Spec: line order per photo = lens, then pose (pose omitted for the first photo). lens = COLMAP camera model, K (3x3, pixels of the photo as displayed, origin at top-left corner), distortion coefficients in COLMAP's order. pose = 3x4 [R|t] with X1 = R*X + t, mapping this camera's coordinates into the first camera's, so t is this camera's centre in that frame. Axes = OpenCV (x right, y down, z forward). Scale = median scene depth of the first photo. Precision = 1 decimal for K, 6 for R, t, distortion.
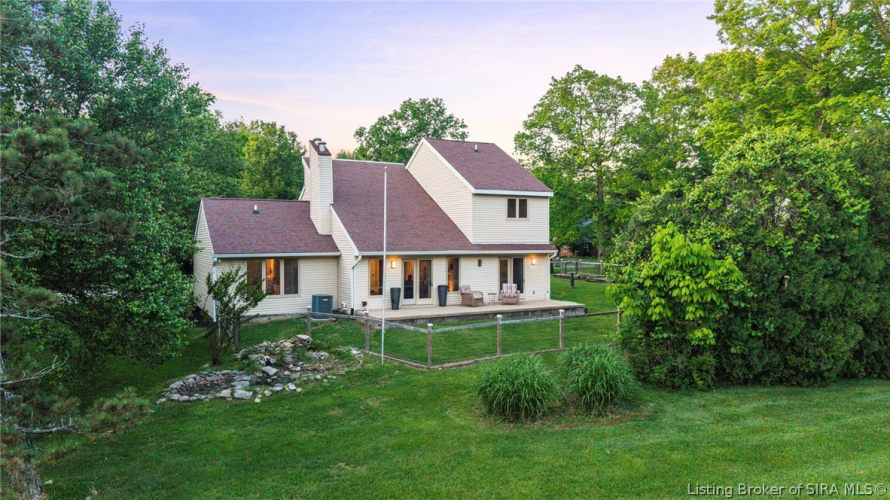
lens RADIAL K [[618.3, 0, 443.5], [0, 618.3, 249.5], [0, 0, 1]] dist [0.005750, 0.003572]
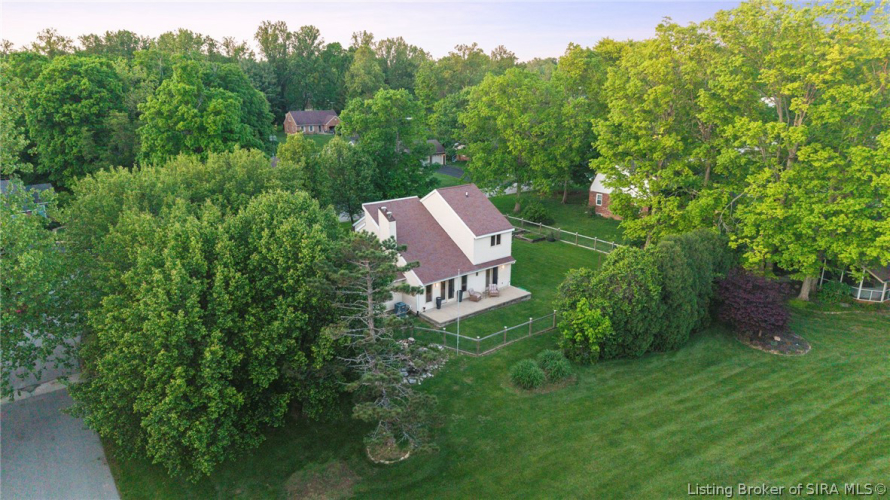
lens RADIAL K [[618.3, 0, 445.6], [0, 618.3, 249.9], [0, 0, 1]] dist [0.005750, 0.003572]
pose [[0.980229, -0.042530, 0.193243, -0.406476], [-0.009703, 0.965119, 0.261631, -0.558881], [-0.197629, -0.258334, 0.945625, -0.729699]]
